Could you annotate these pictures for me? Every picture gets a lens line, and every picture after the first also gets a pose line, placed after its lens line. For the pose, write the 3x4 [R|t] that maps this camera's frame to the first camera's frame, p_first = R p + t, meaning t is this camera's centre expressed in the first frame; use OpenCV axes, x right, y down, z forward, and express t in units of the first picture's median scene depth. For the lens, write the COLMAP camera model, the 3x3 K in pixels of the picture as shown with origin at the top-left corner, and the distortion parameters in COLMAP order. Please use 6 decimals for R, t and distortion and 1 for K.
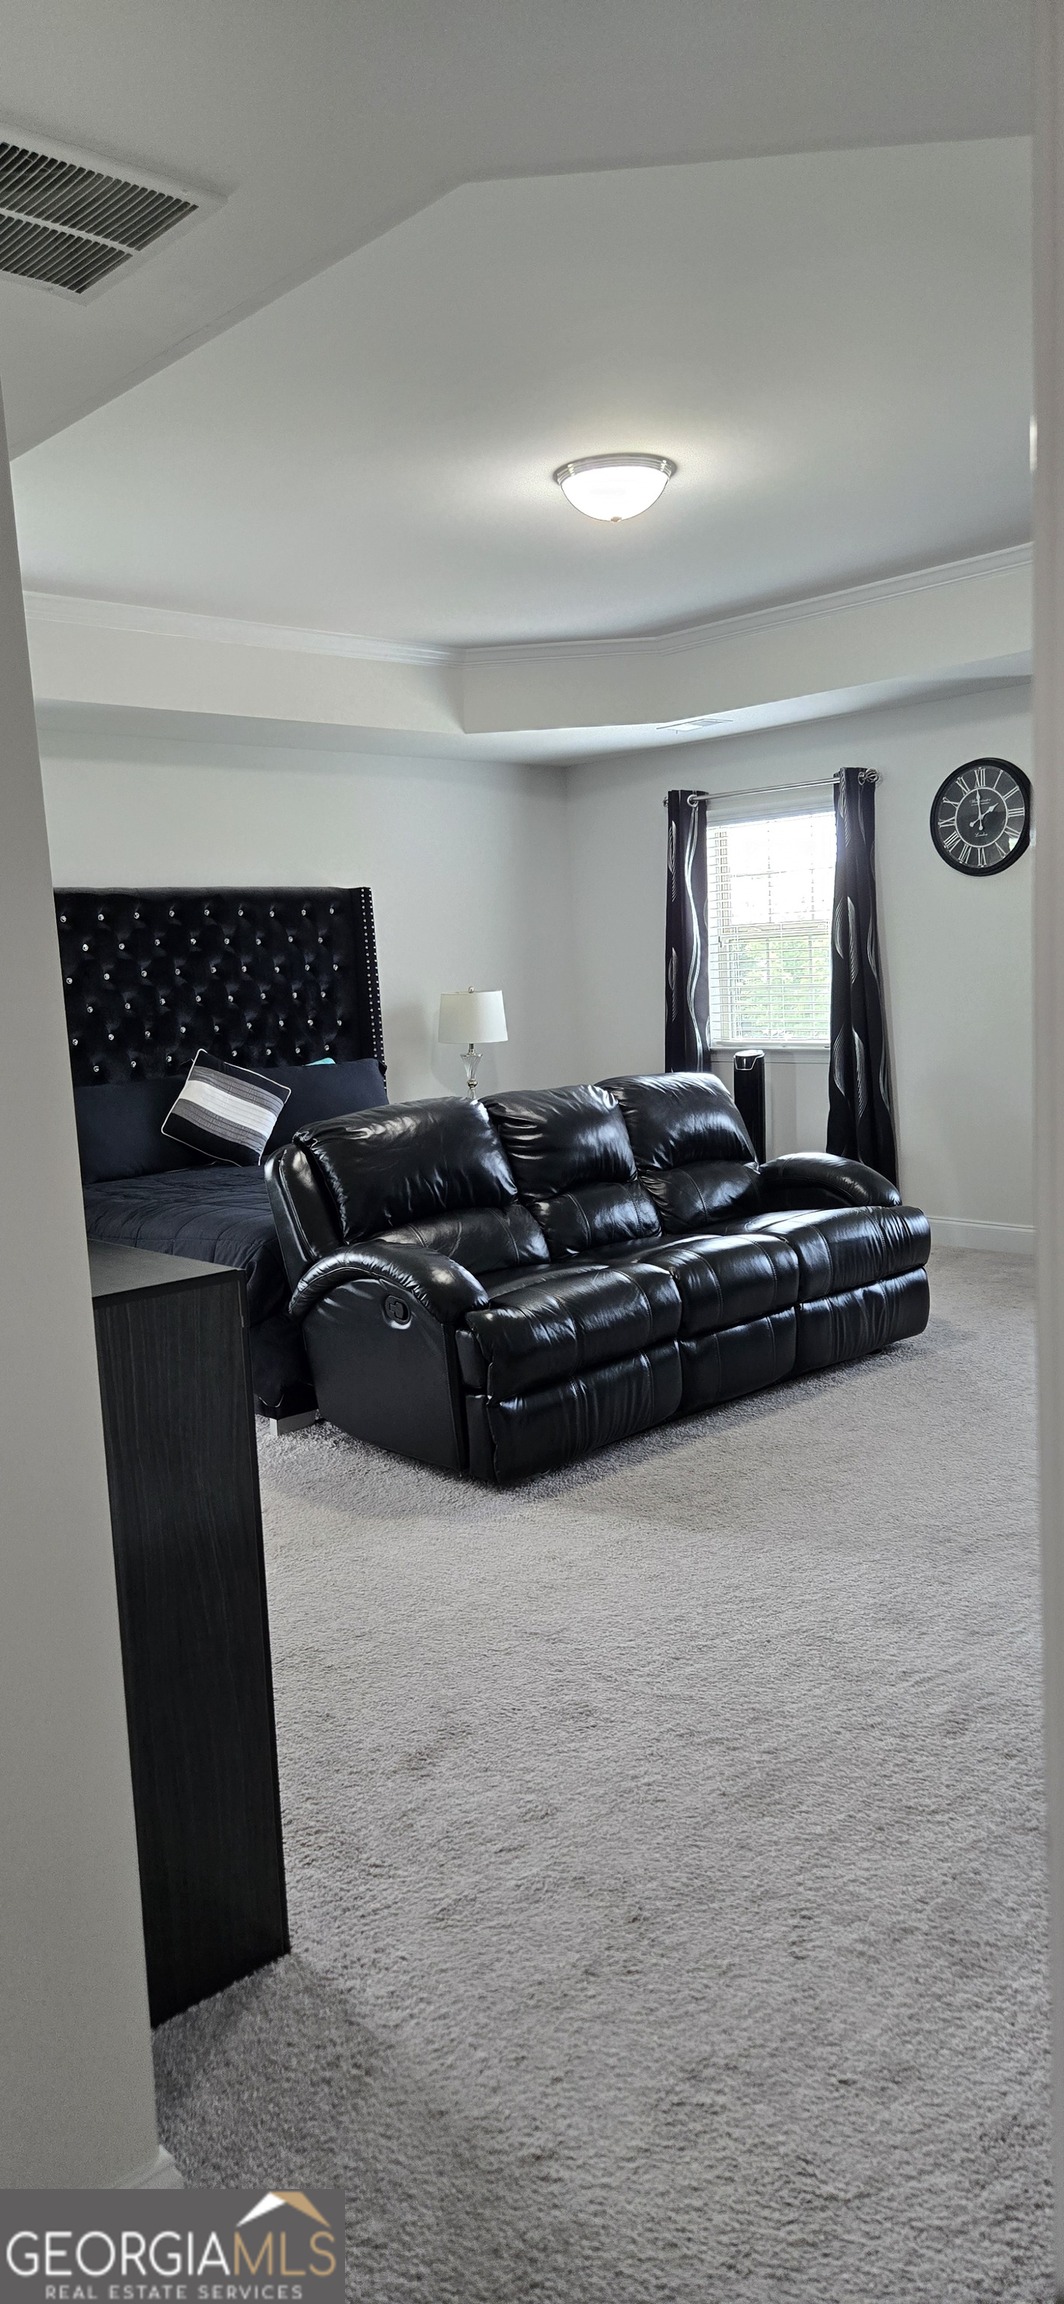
lens RADIAL K [[1556.7, 0, 527.2], [0, 1556.7, 1149.6], [0, 0, 1]] dist [0.035389, -0.017886]
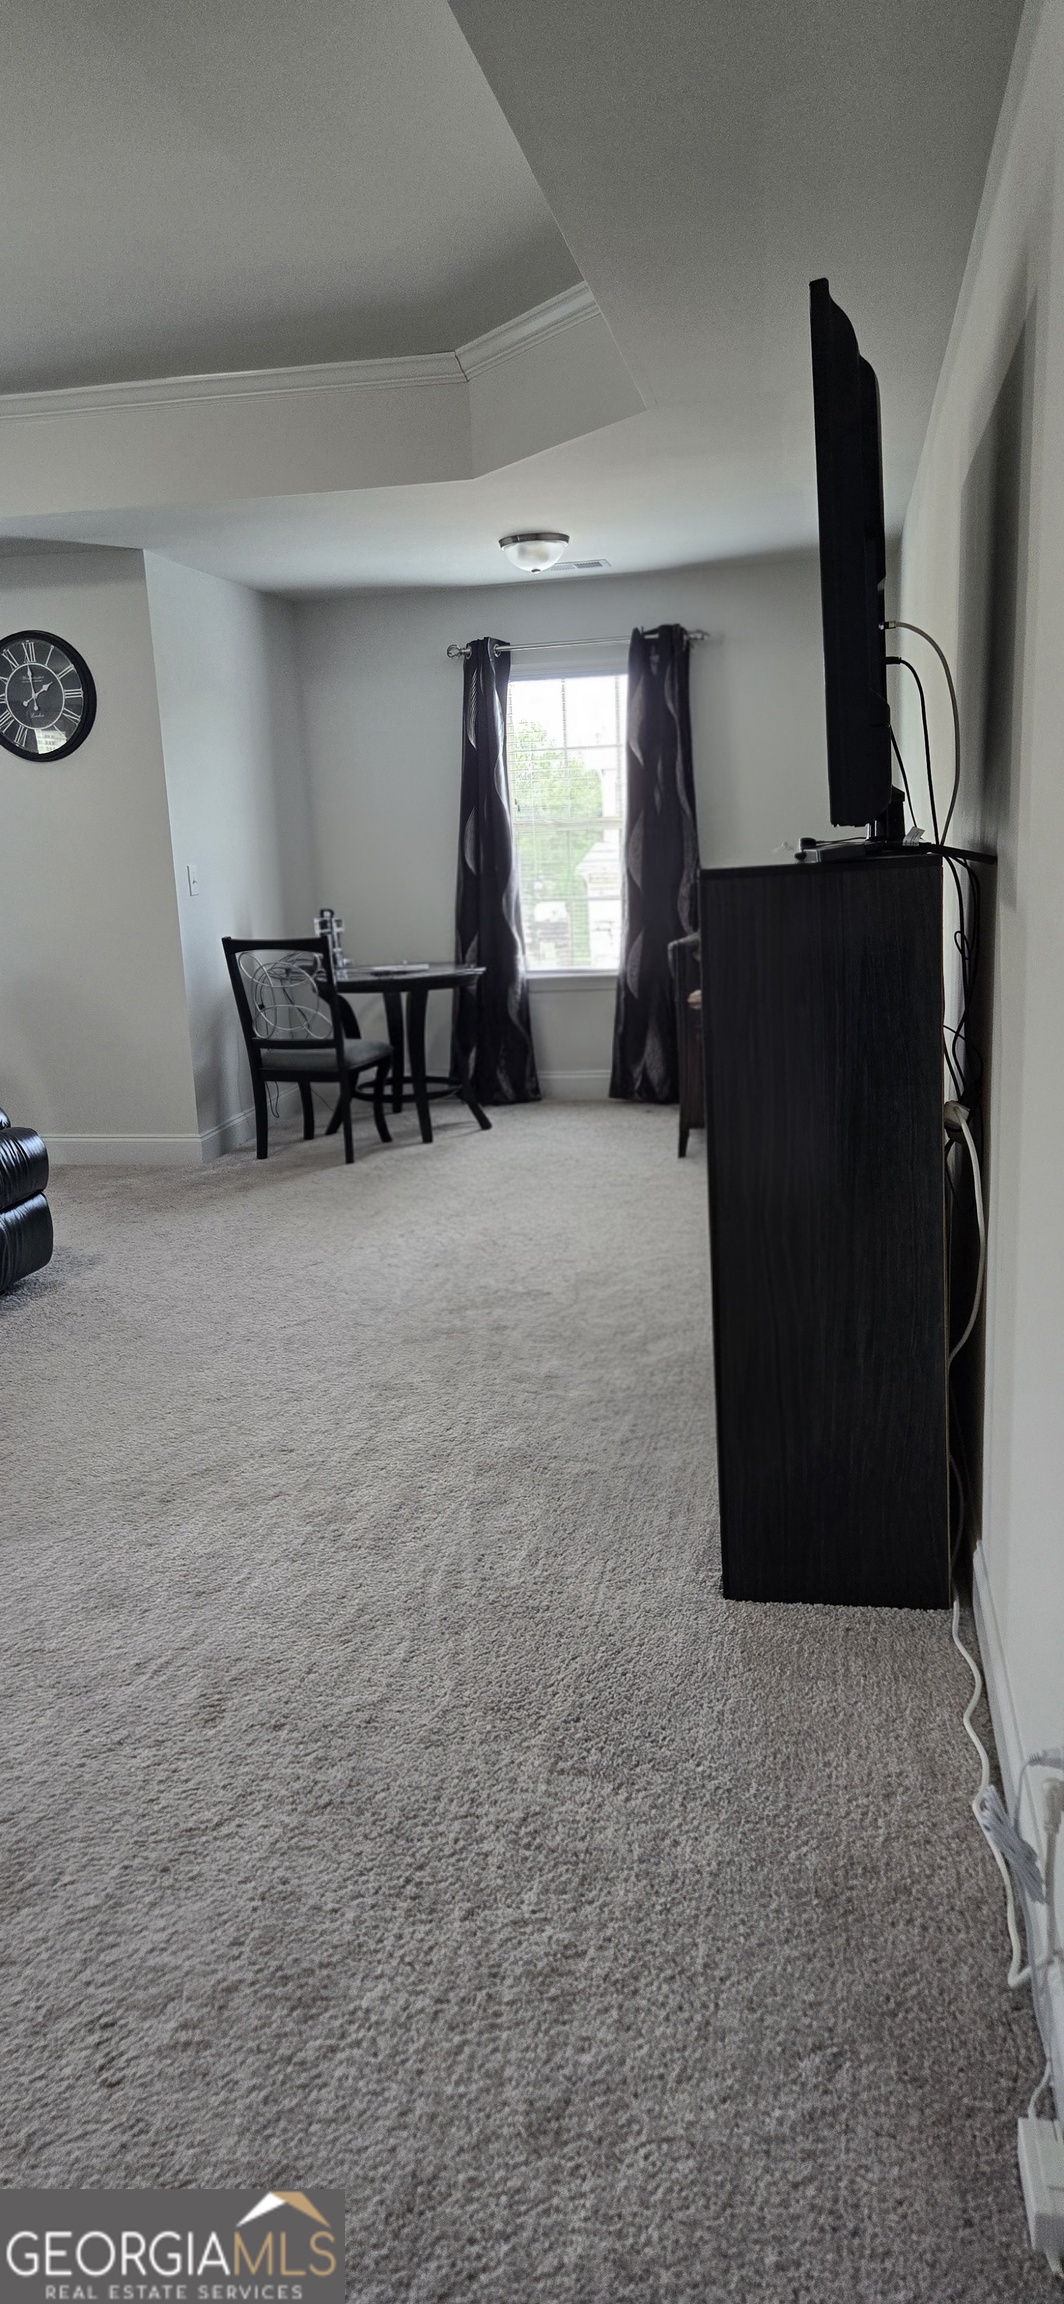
lens RADIAL K [[1556.7, 0, 541.1], [0, 1556.7, 1134.5], [0, 0, 1]] dist [0.035389, -0.017886]
pose [[0.814806, -0.102745, 0.570556, -0.043452], [0.075340, 0.994590, 0.071512, -0.001356], [-0.574817, -0.015283, 0.818139, 0.185516]]
